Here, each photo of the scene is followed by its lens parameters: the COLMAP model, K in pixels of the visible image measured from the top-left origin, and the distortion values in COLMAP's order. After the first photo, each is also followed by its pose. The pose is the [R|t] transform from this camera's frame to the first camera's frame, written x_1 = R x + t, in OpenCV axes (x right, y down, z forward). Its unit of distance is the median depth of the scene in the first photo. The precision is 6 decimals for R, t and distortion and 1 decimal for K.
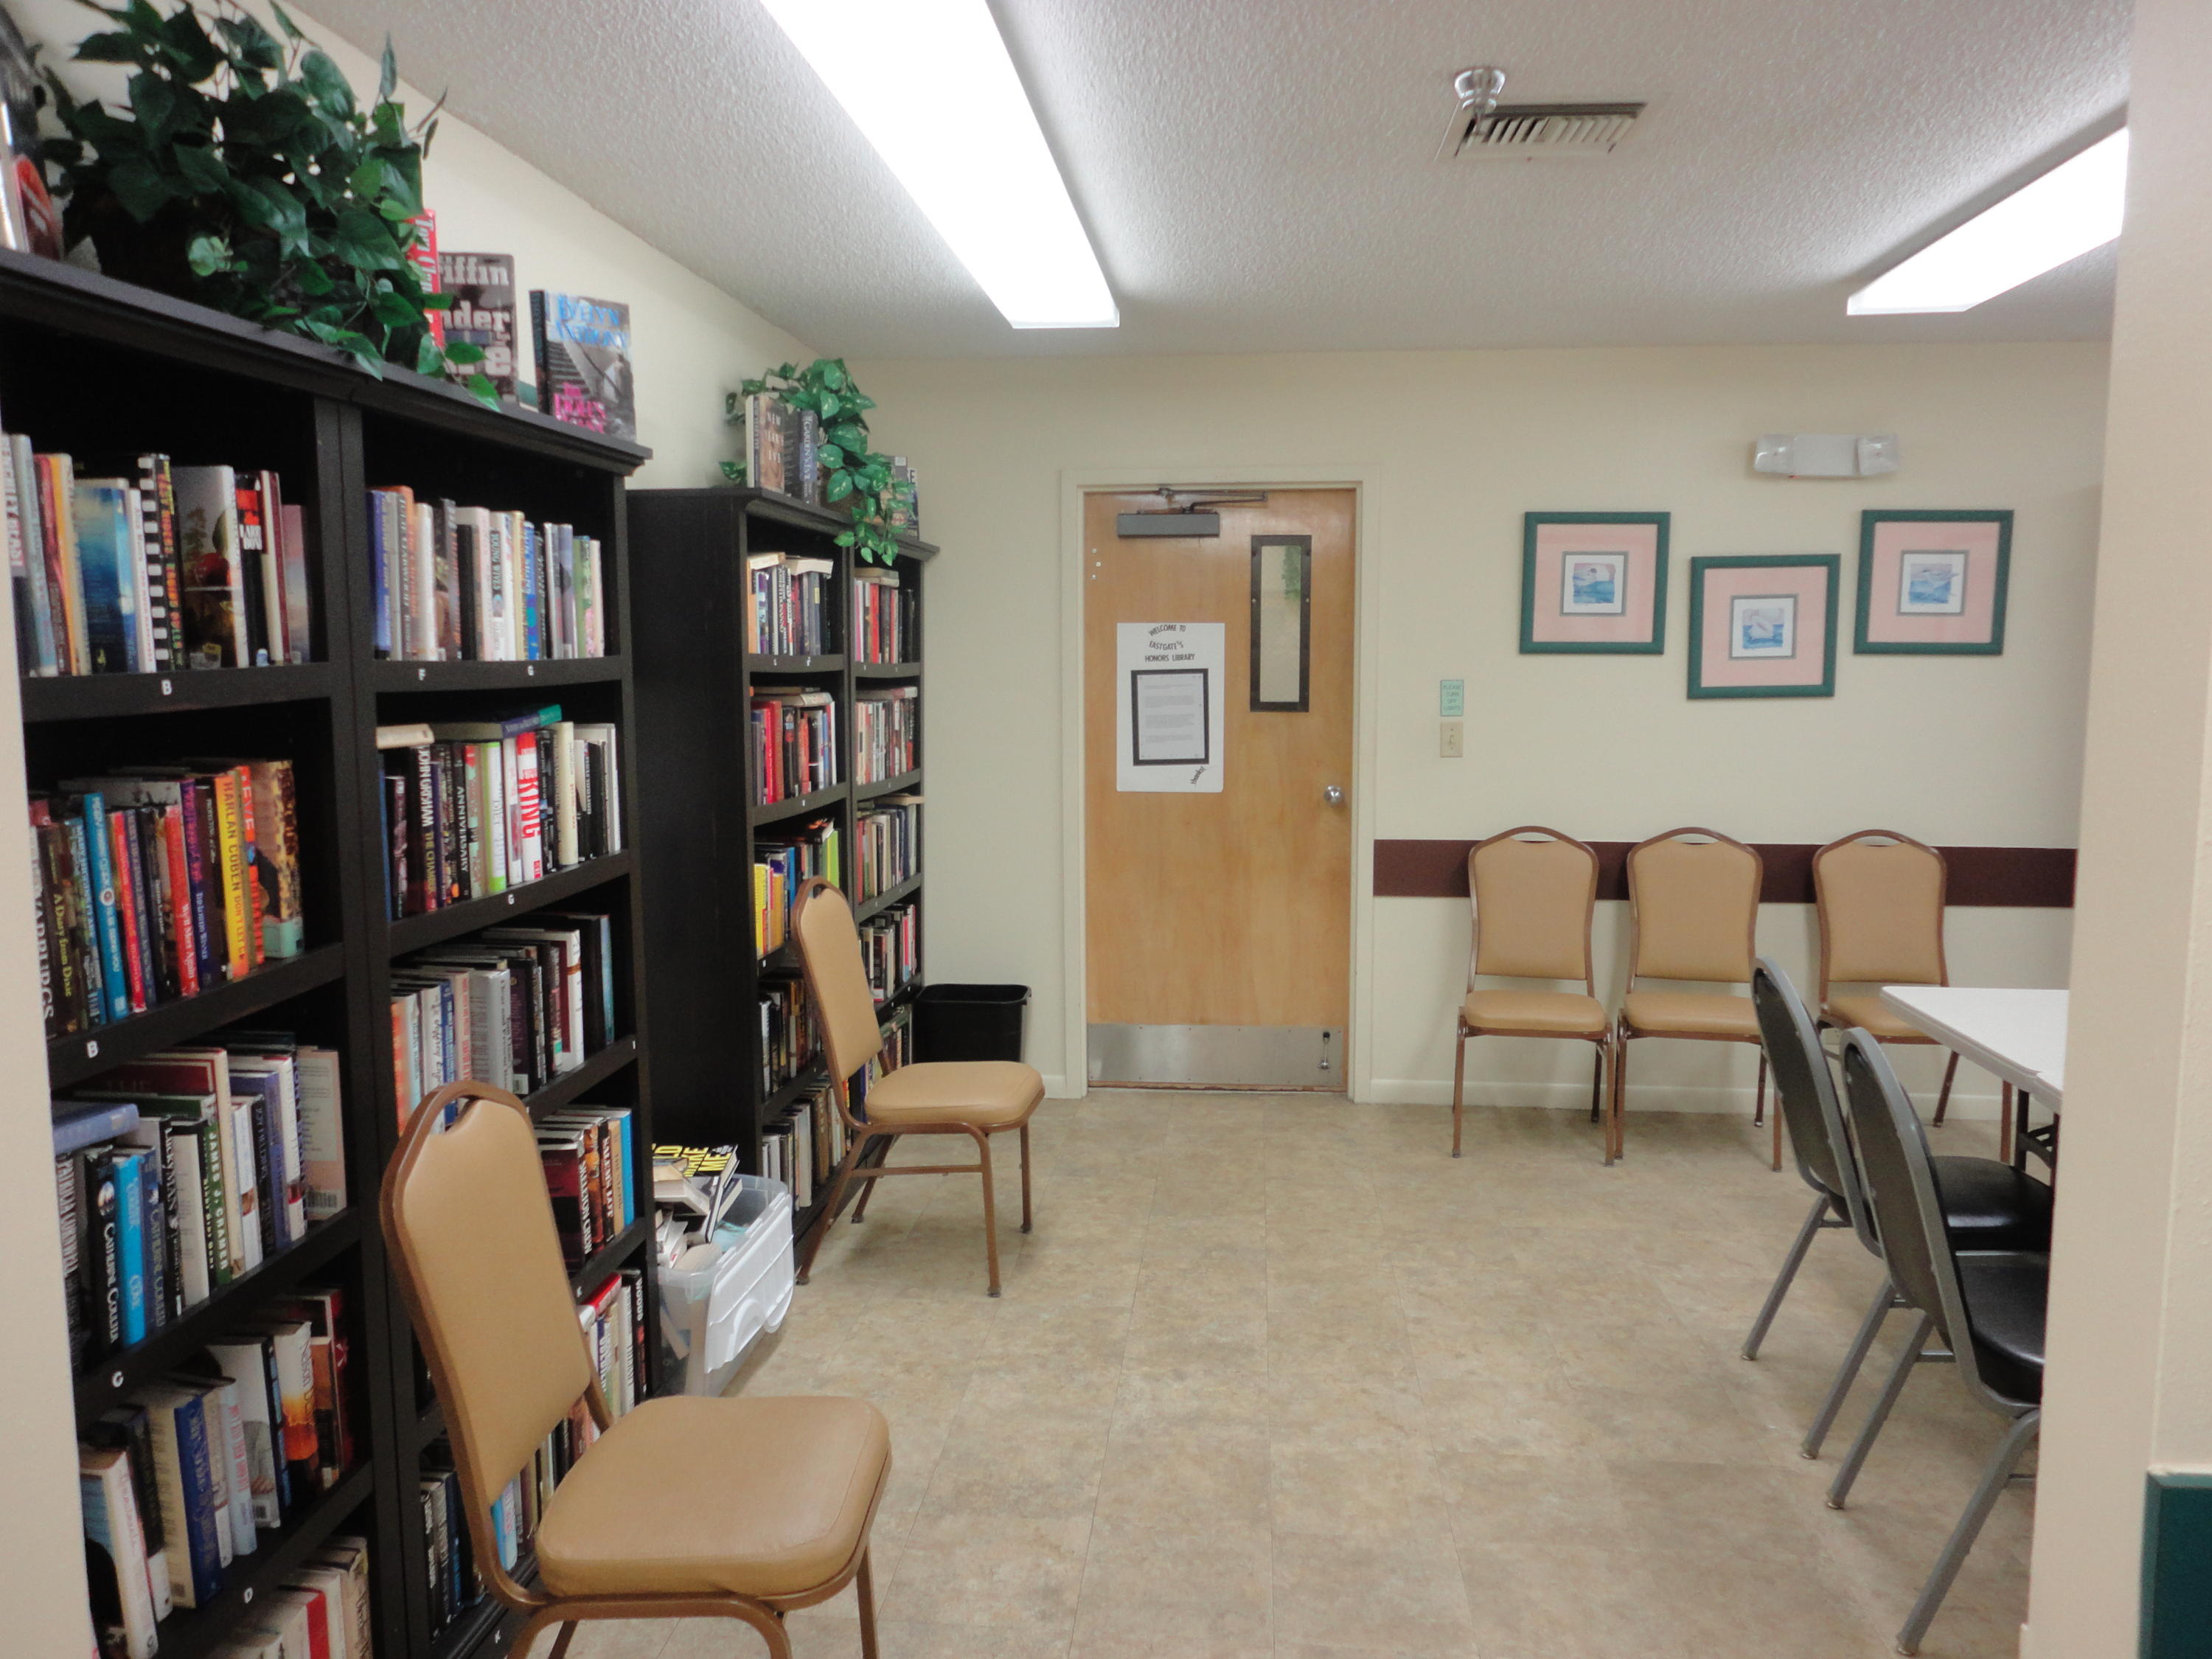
lens RADIAL K [[1627.6, 0, 1111.2], [0, 1627.6, 835.6], [0, 0, 1]] dist [0.008887, -0.005700]
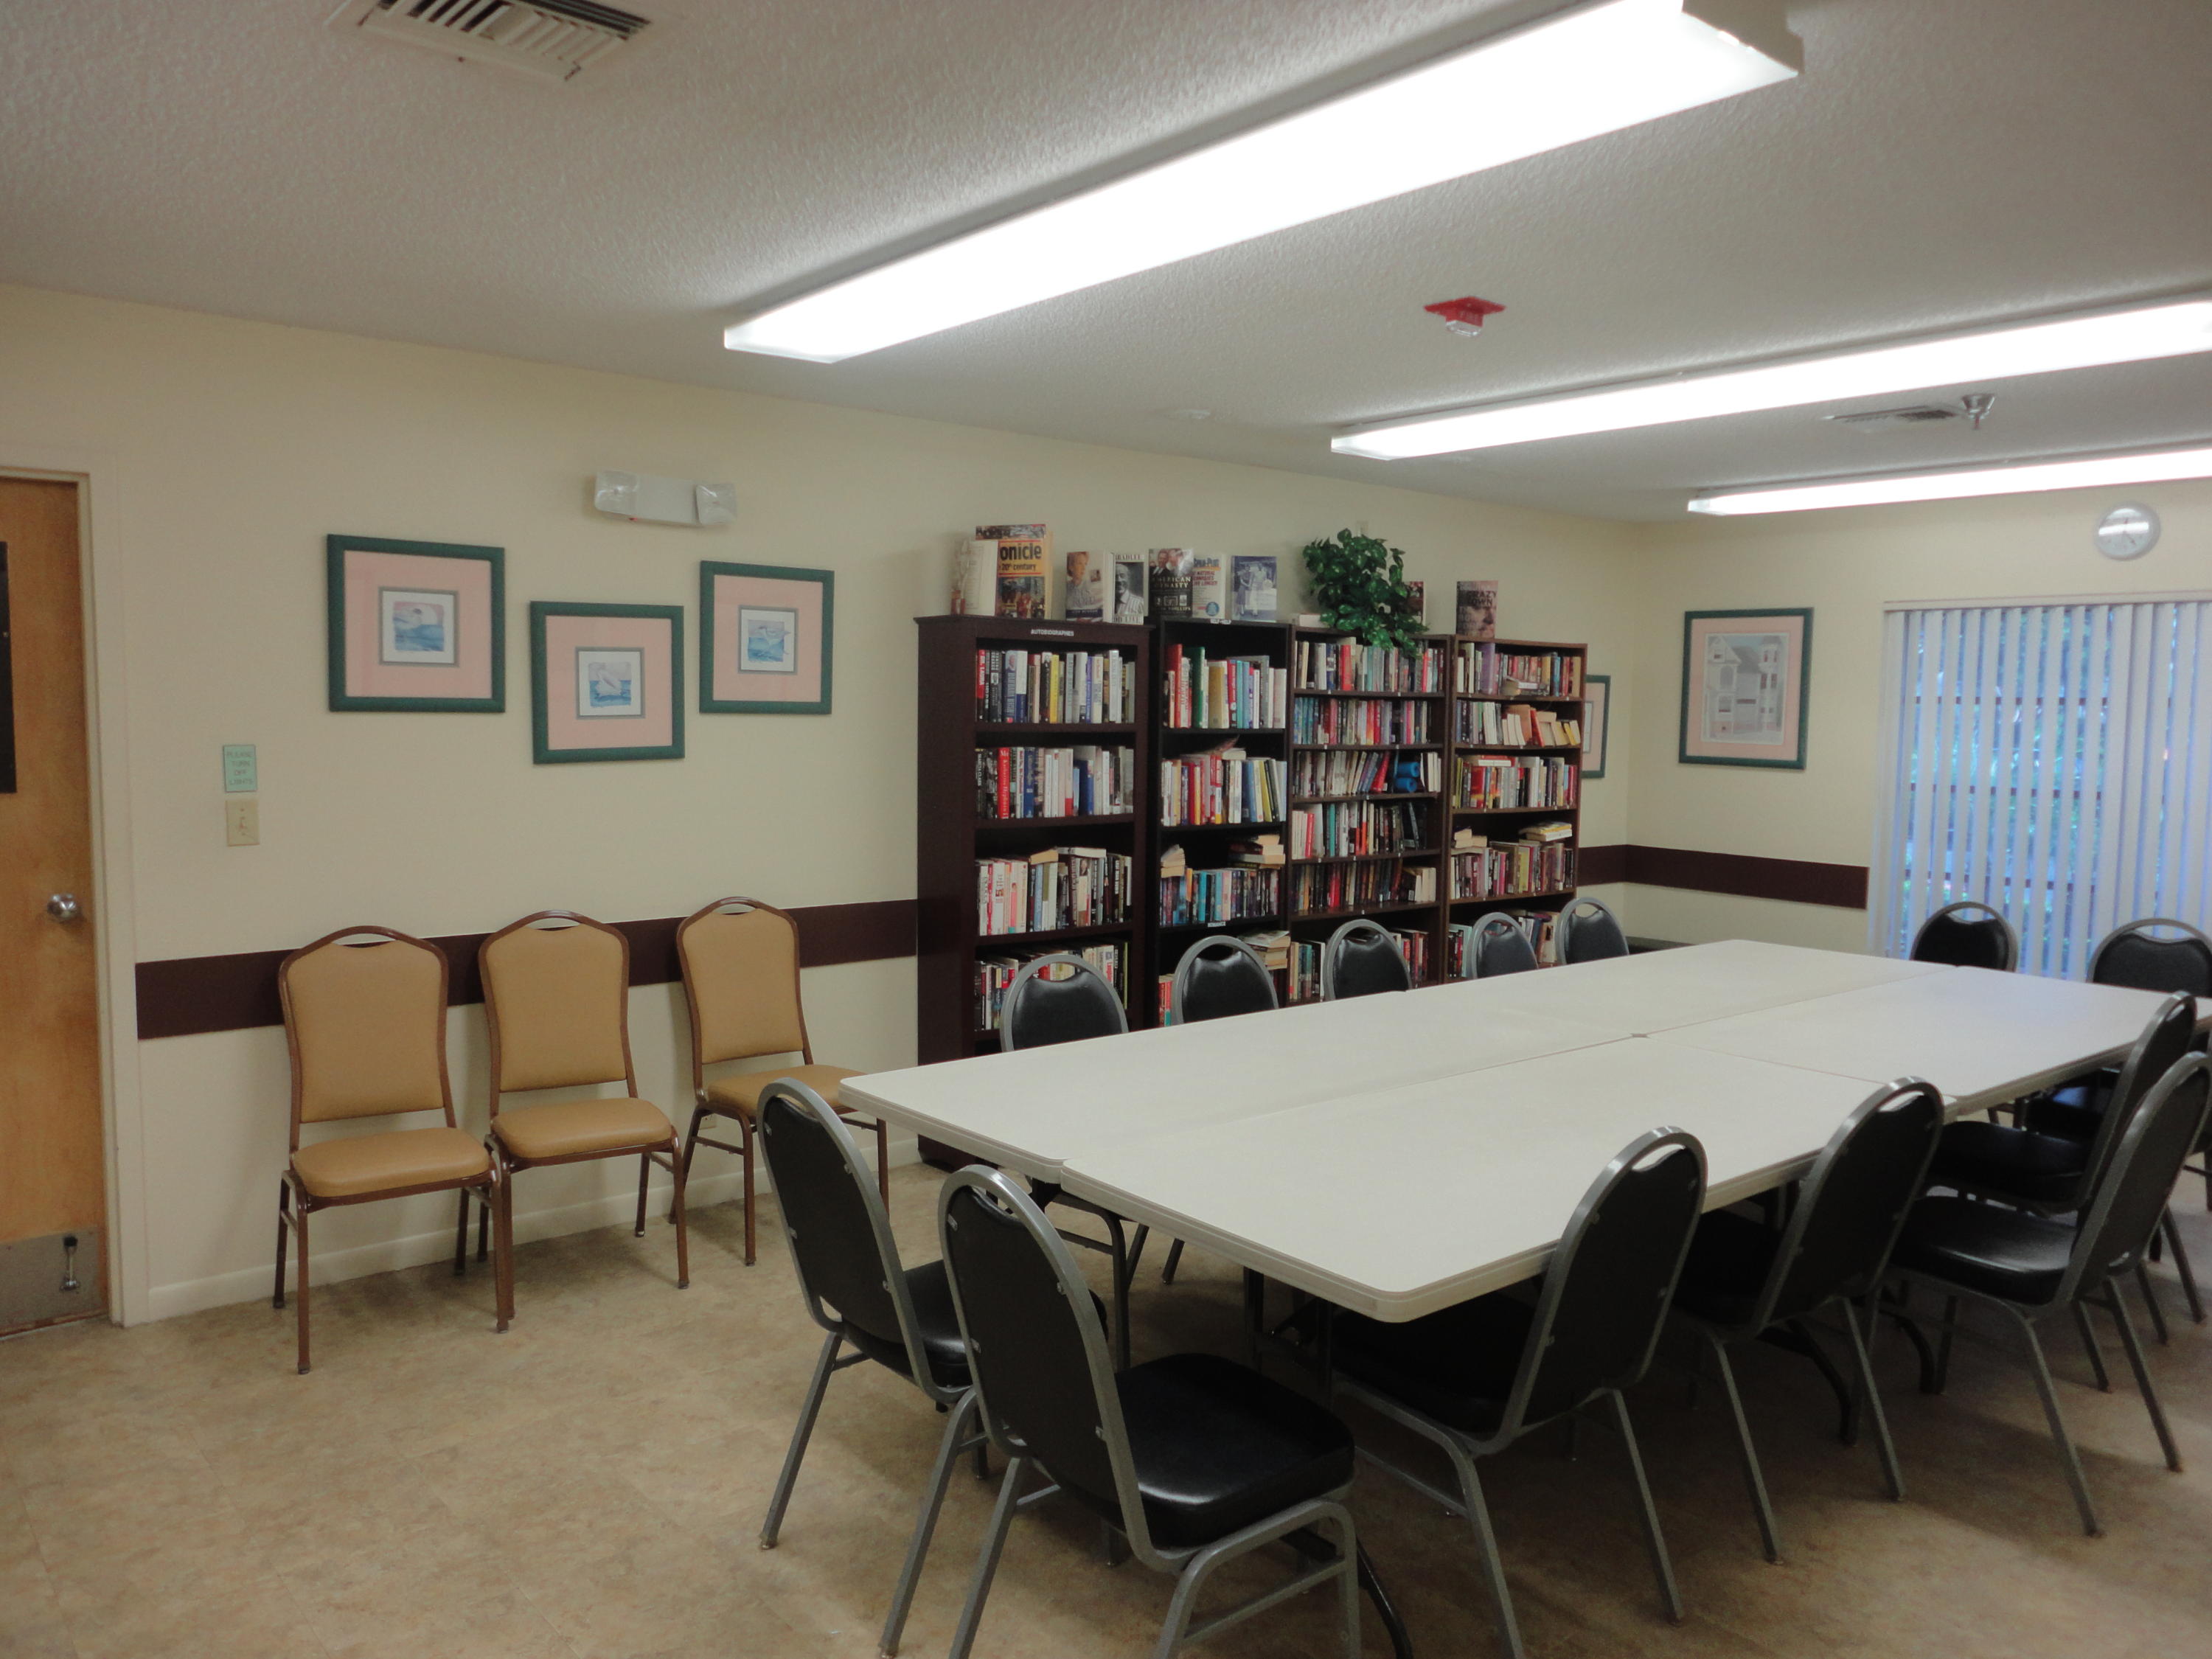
lens RADIAL K [[1627.6, 0, 1100.6], [0, 1627.6, 826.7], [0, 0, 1]] dist [0.008887, -0.005700]
pose [[0.707562, -0.048259, 0.705002, -0.047208], [0.070278, 0.997525, -0.002250, -0.027561], [-0.703148, 0.051138, 0.709202, 0.175542]]
